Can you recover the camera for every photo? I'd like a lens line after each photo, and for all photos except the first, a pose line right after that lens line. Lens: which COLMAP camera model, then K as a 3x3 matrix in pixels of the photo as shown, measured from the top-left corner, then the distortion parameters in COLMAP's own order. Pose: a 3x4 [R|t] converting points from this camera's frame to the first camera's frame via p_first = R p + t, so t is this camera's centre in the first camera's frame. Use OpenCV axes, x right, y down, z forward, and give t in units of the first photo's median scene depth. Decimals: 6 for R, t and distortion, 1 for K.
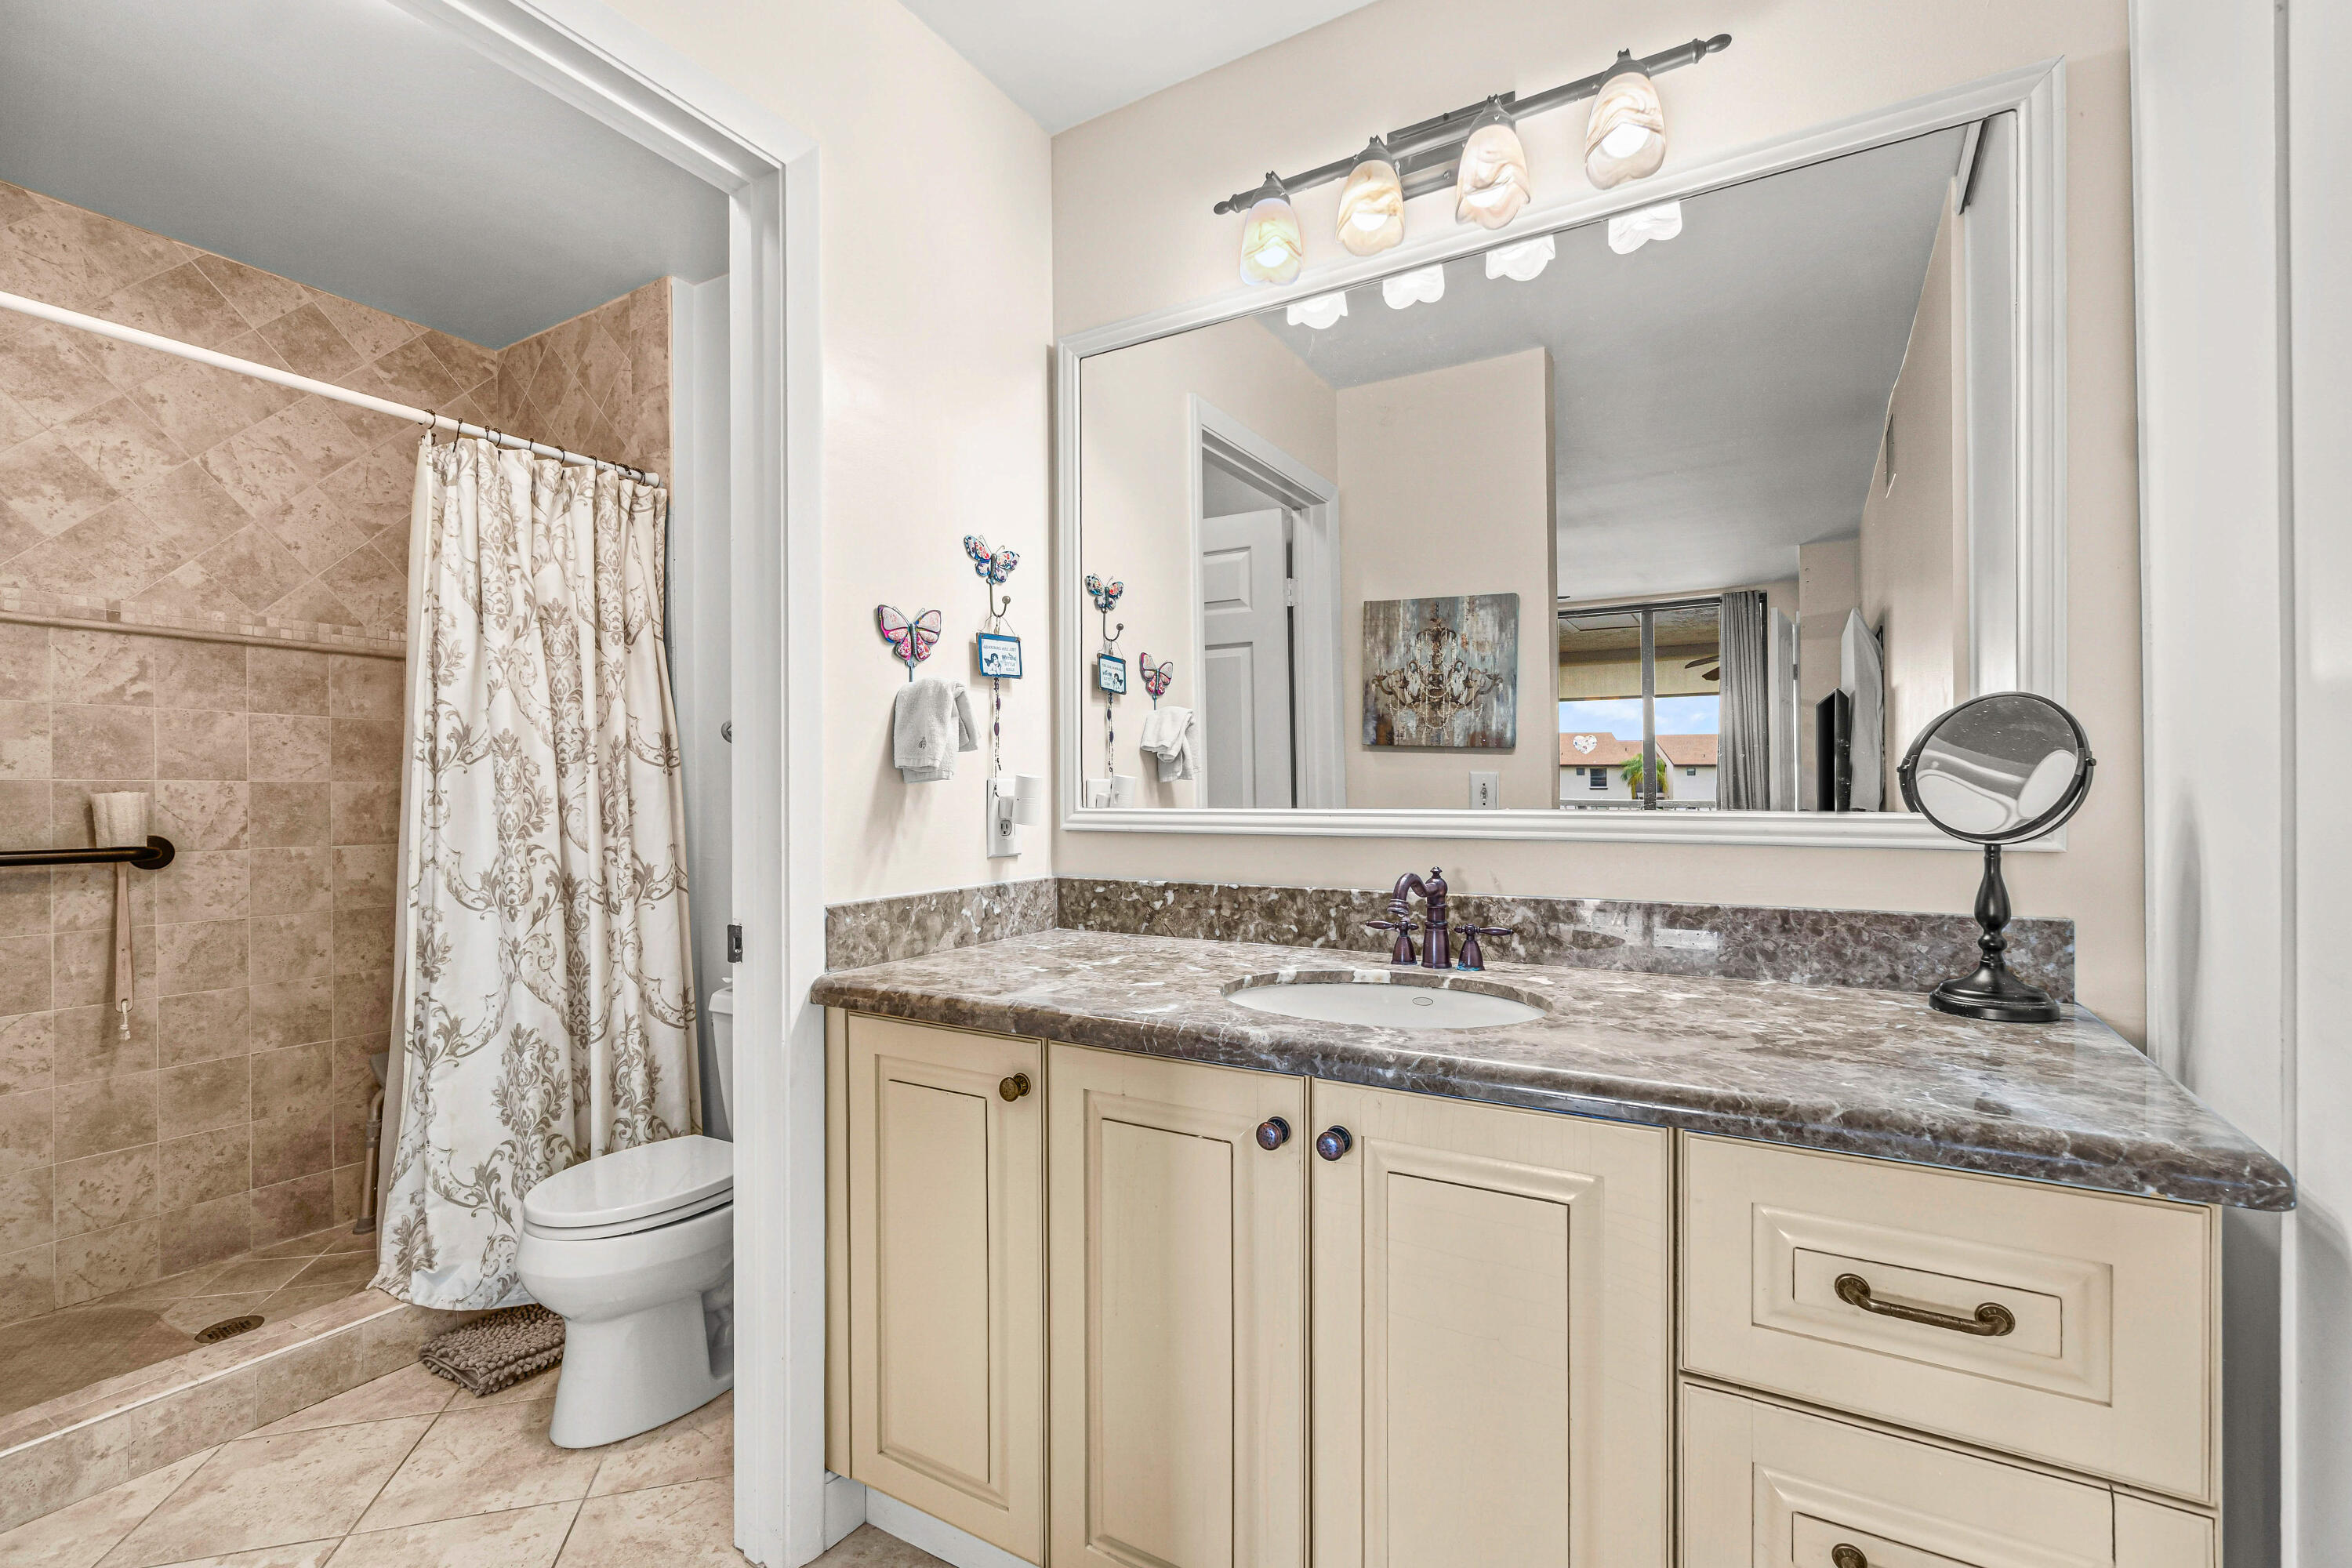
lens RADIAL K [[1019.4, 0, 1184.9], [0, 1019.4, 806.8], [0, 0, 1]] dist [-0.011416, 0.001432]
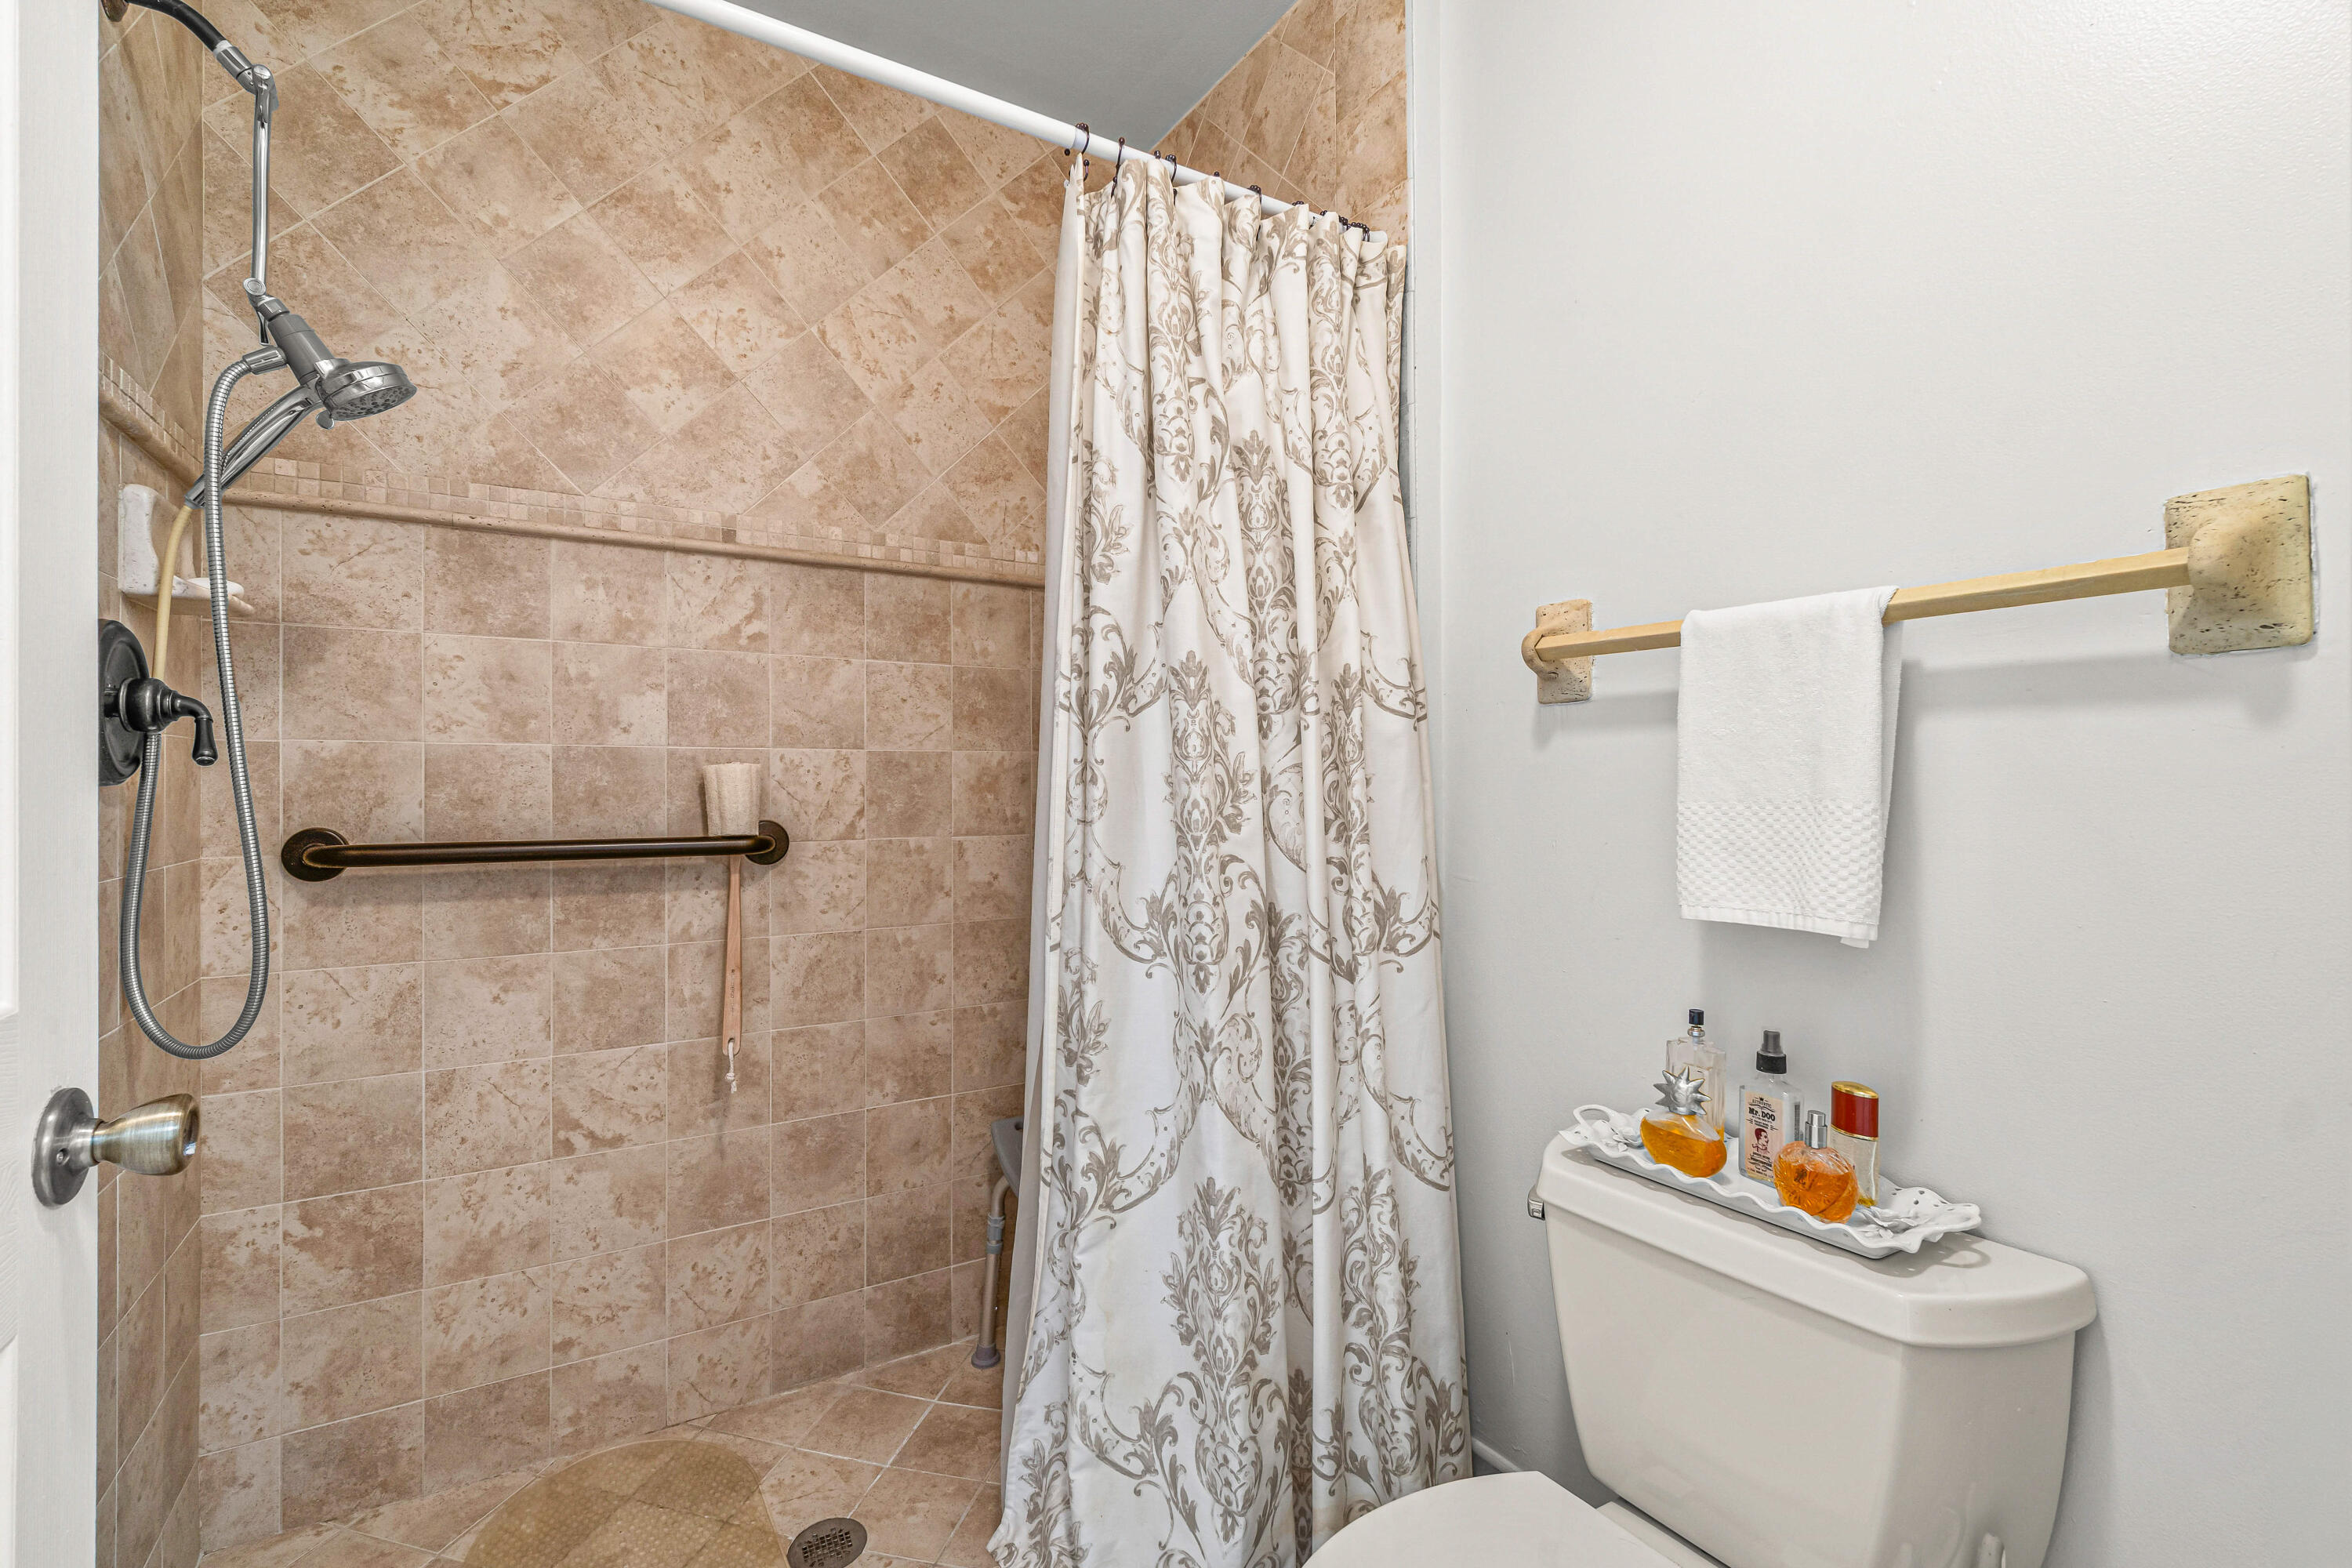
lens RADIAL K [[1019.4, 0, 1184.9], [0, 1019.4, 806.8], [0, 0, 1]] dist [-0.011416, 0.001432]
pose [[0.884780, 0.018962, -0.465622, -0.375828], [-0.009759, 0.999707, 0.022168, -0.001998], [0.465906, -0.015070, 0.884706, 0.456448]]
